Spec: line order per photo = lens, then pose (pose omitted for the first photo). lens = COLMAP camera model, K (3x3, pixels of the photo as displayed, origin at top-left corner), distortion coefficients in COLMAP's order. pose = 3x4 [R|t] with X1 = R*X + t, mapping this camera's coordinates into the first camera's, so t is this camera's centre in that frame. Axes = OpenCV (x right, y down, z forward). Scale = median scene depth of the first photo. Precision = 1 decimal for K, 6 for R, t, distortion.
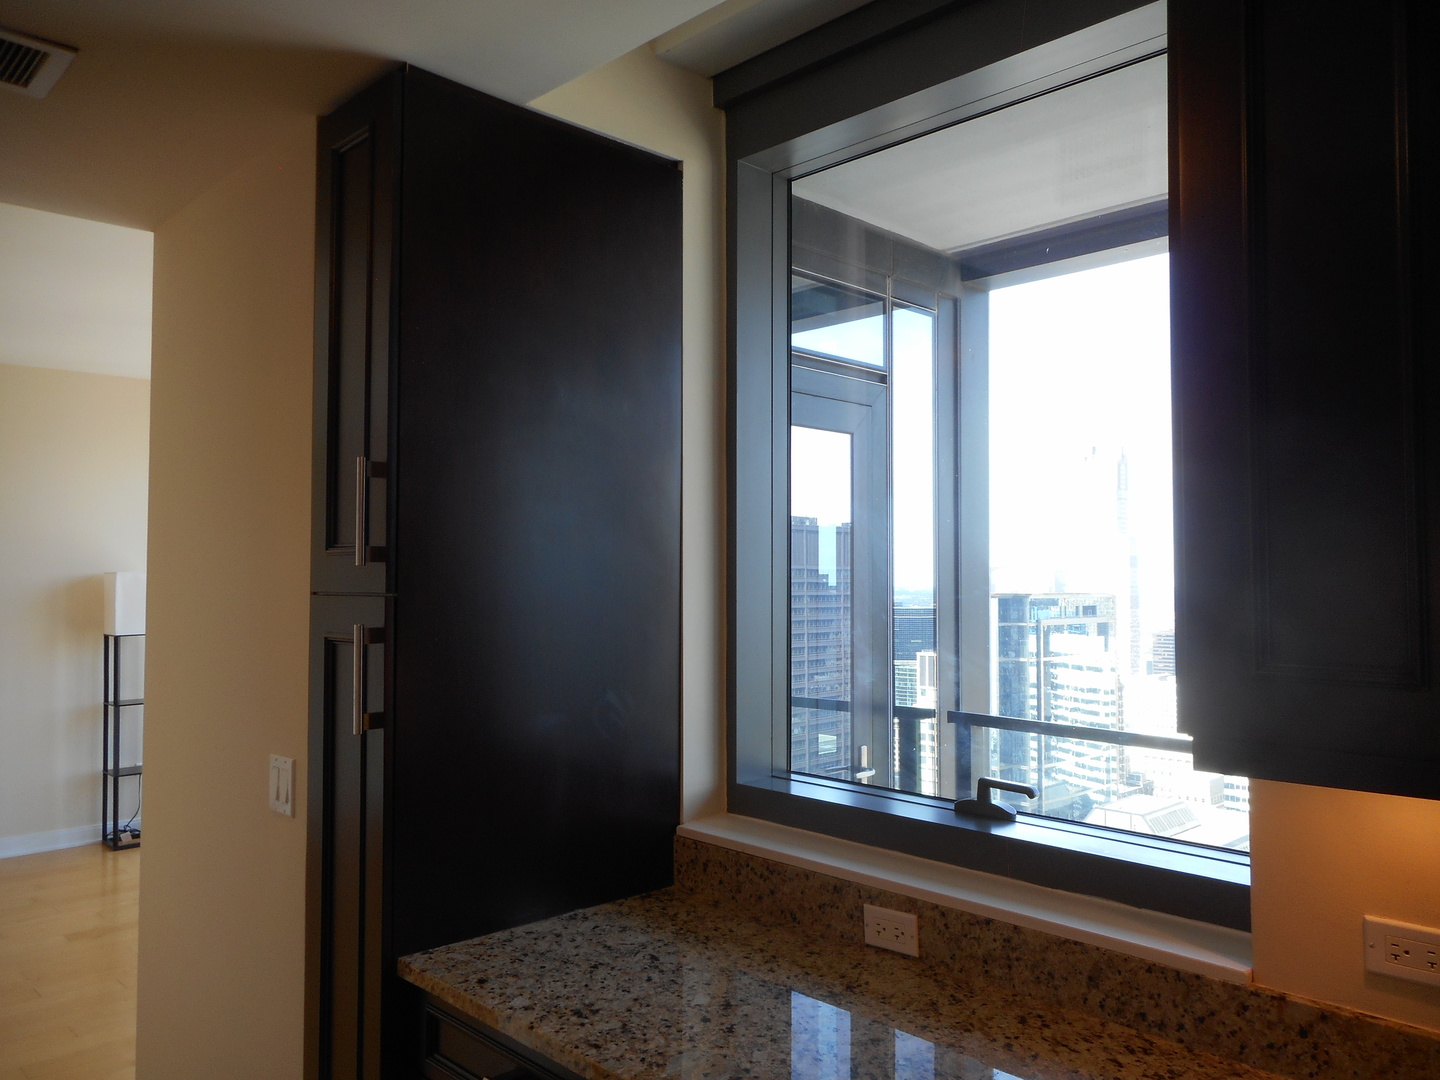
lens RADIAL K [[1110.3, 0, 730.9], [0, 1110.3, 548.3], [0, 0, 1]] dist [0.017156, 0.006843]
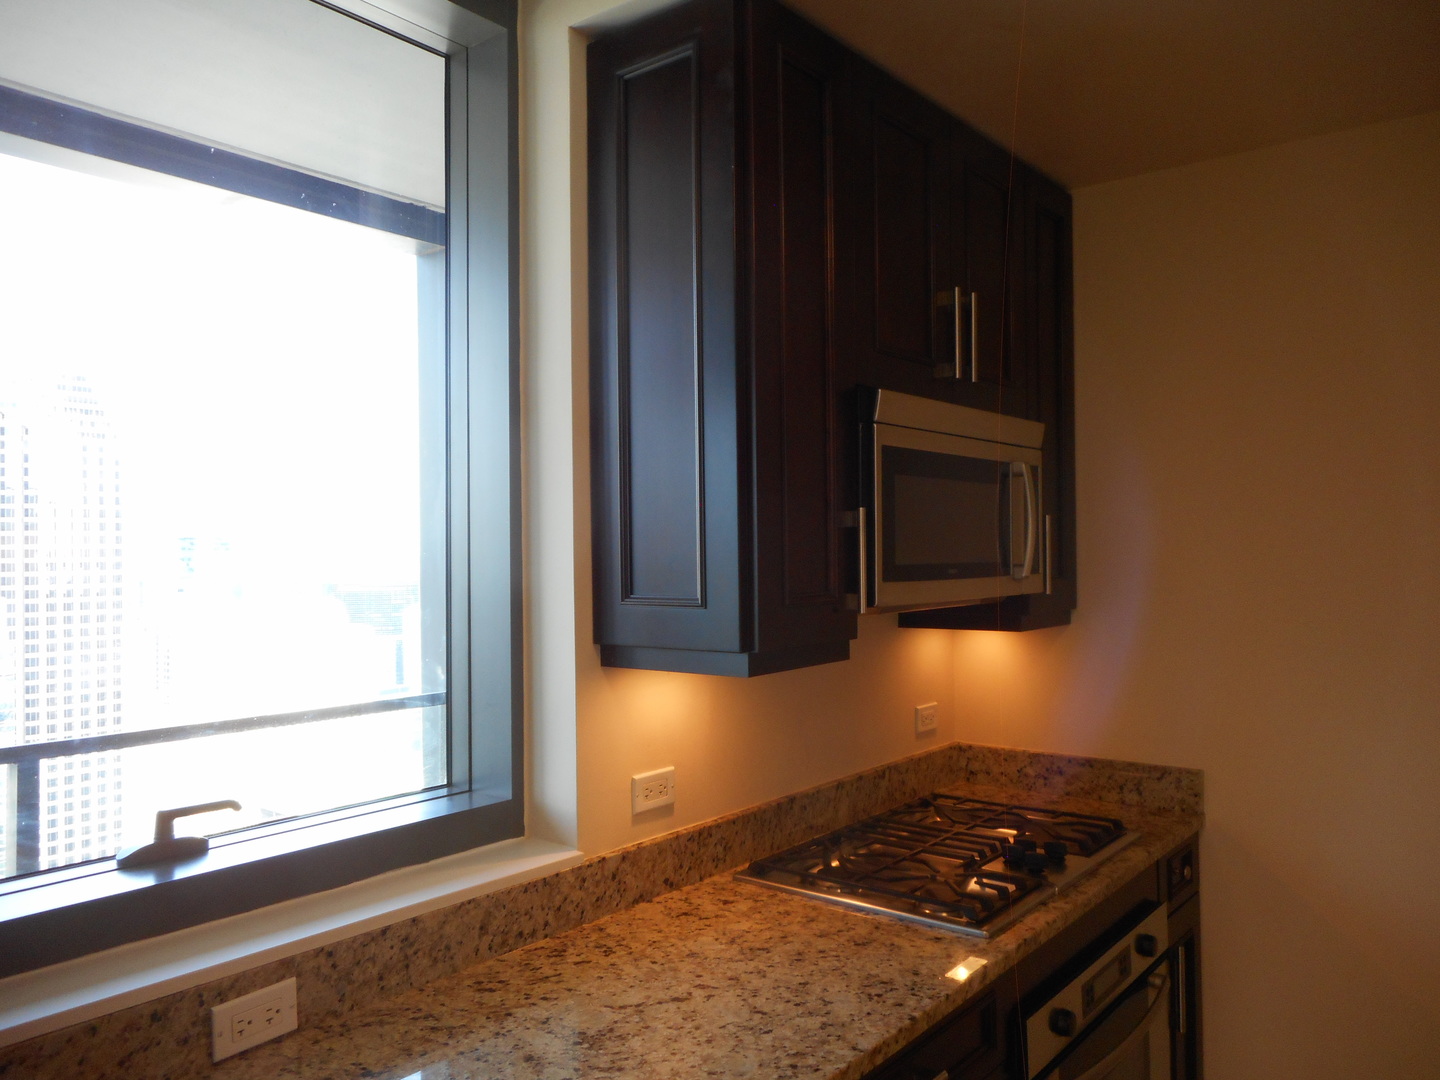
lens RADIAL K [[1110.3, 0, 720.4], [0, 1110.3, 541.9], [0, 0, 1]] dist [0.017156, 0.006843]
pose [[-0.121226, 0.001293, 0.992624, -0.729212], [-0.013927, 0.999898, -0.003003, 0.024225], [-0.992527, -0.014189, -0.121196, 0.897286]]
